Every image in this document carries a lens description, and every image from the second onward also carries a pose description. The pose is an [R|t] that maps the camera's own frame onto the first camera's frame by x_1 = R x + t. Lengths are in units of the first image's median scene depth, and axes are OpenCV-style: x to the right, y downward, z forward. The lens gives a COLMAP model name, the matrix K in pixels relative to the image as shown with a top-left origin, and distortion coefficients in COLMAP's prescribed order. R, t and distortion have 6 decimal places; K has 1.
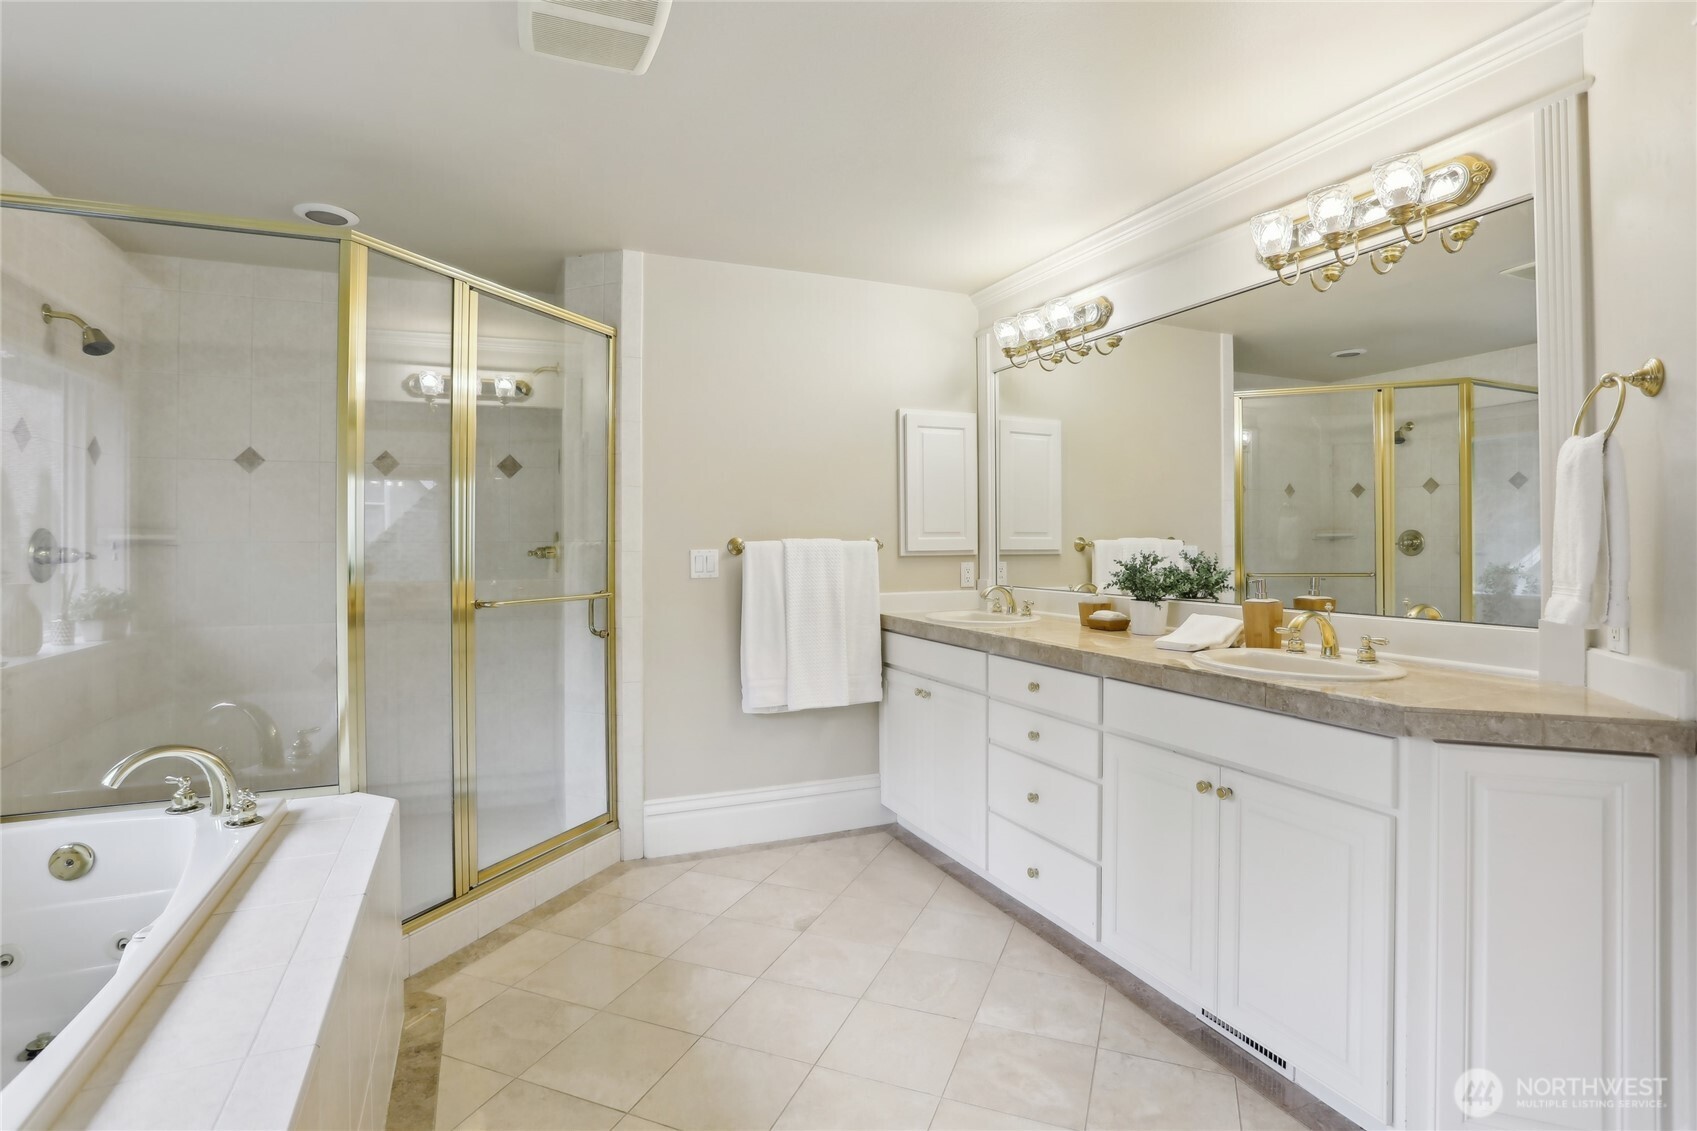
lens RADIAL K [[832.3, 0, 841.4], [0, 832.3, 536.2], [0, 0, 1]] dist [-0.076606, 0.032189]
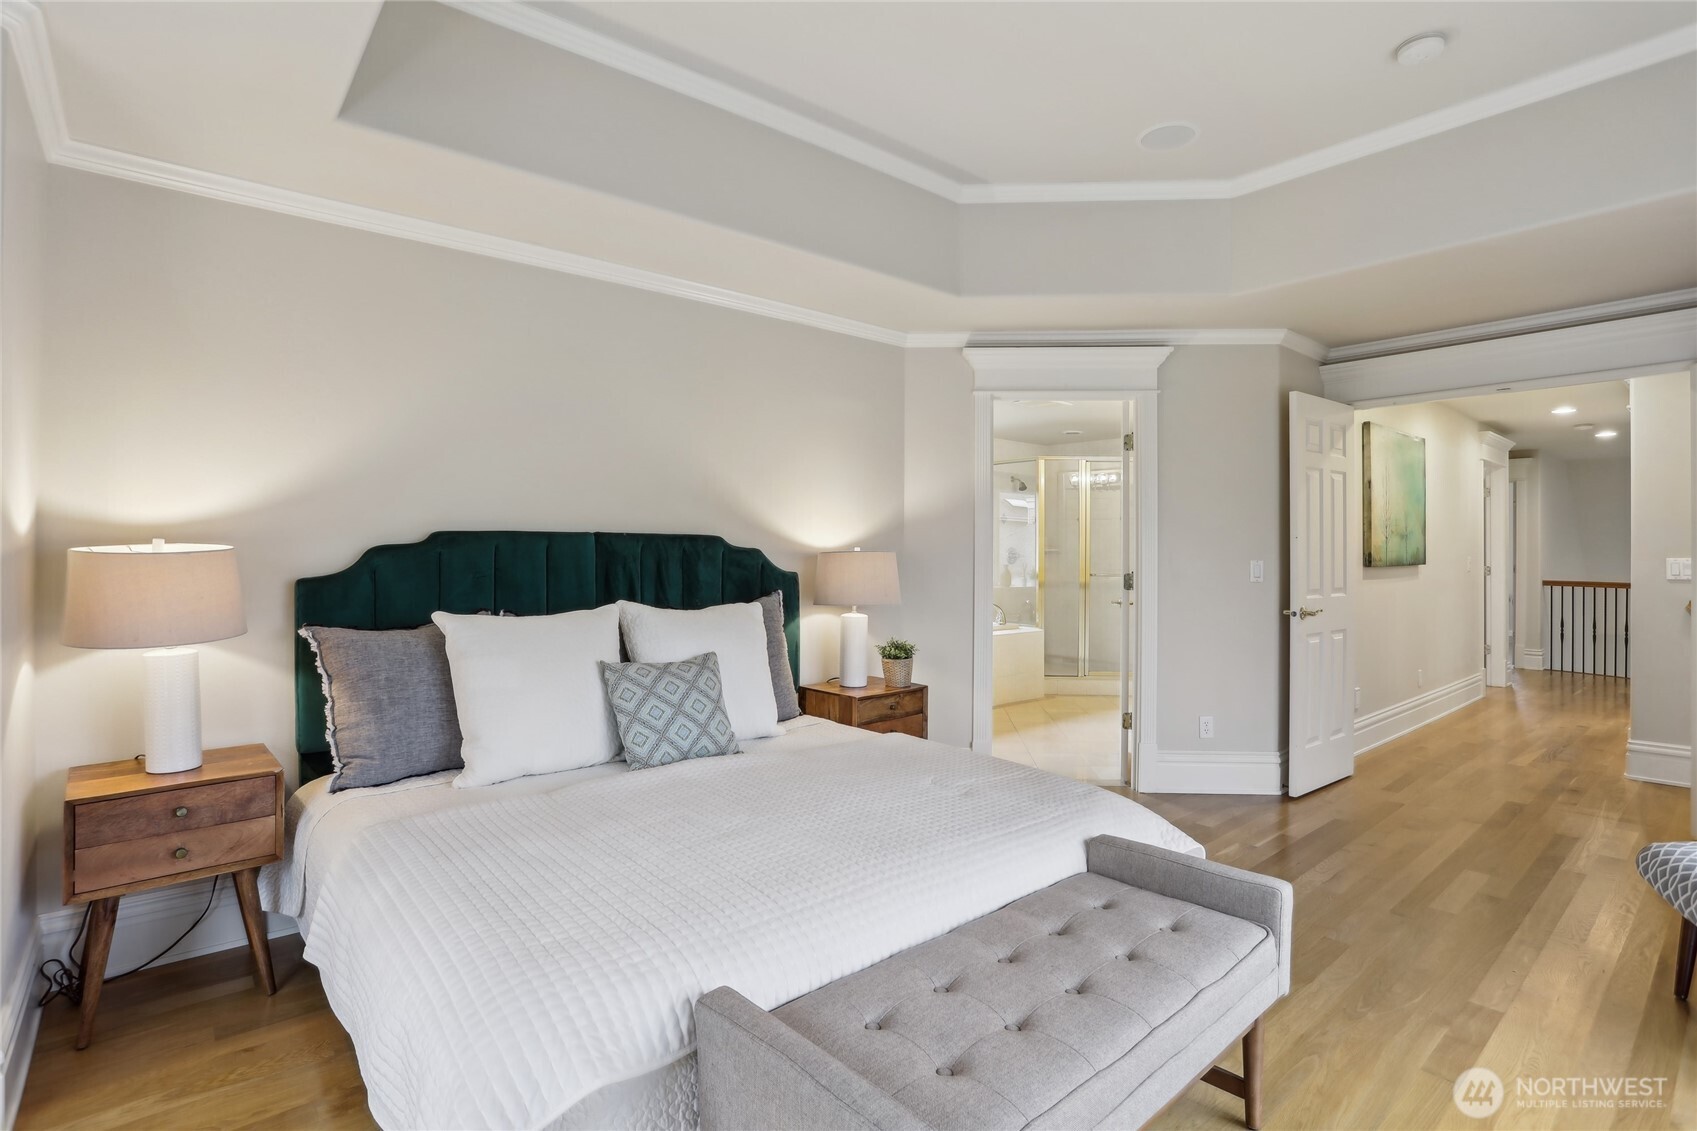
lens RADIAL K [[831.2, 0, 841.0], [0, 831.2, 559.5], [0, 0, 1]] dist [-0.073935, 0.033965]
pose [[0.288462, 0.015102, -0.957372, 1.618269], [-0.000267, 0.999877, 0.015692, -0.009601], [0.957491, -0.004271, 0.288431, -0.501080]]
